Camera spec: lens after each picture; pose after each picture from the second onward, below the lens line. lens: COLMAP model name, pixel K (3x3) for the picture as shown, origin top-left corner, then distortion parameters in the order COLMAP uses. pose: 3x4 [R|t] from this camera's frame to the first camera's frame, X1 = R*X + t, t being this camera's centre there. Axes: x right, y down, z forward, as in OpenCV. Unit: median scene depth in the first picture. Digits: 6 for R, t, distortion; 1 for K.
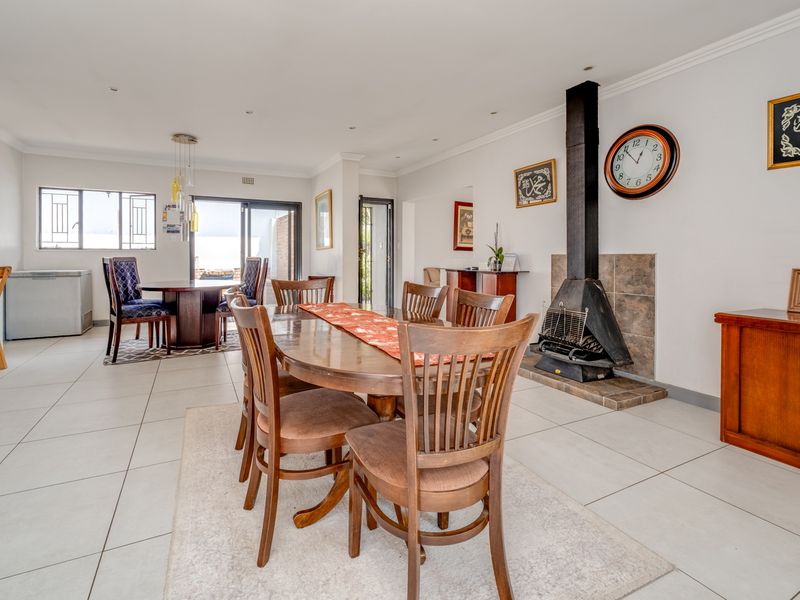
lens RADIAL K [[401.0, 0, 386.0], [0, 401.0, 256.4], [0, 0, 1]] dist [-0.001525, -0.000193]
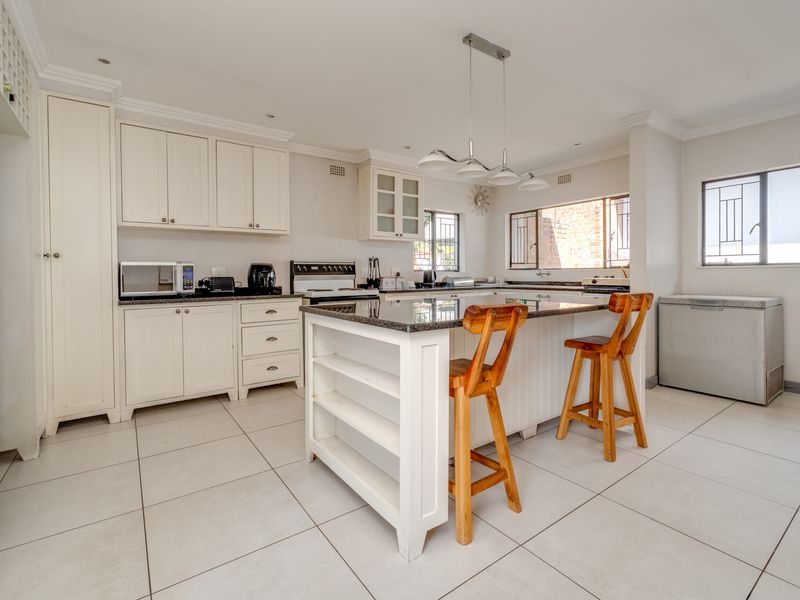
lens RADIAL K [[389.2, 0, 398.2], [0, 389.2, 279.2], [0, 0, 1]] dist [-0.001205, -0.000227]
pose [[0.172965, 0.009440, -0.984883, -0.249424], [0.005310, 0.999931, 0.010517, -0.003826], [0.984914, -0.007049, 0.172903, 0.315573]]
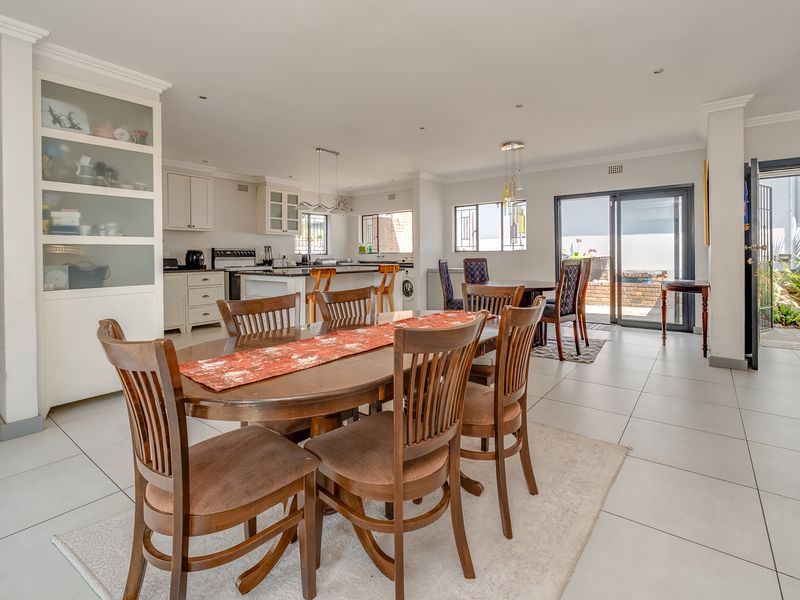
lens RADIAL K [[401.0, 0, 386.0], [0, 401.0, 256.4], [0, 0, 1]] dist [-0.001525, -0.000193]
pose [[0.415382, -0.002855, -0.909643, 0.271884], [0.006508, 0.999979, -0.000166, -0.004489], [0.909624, -0.005851, 0.415391, 0.214866]]
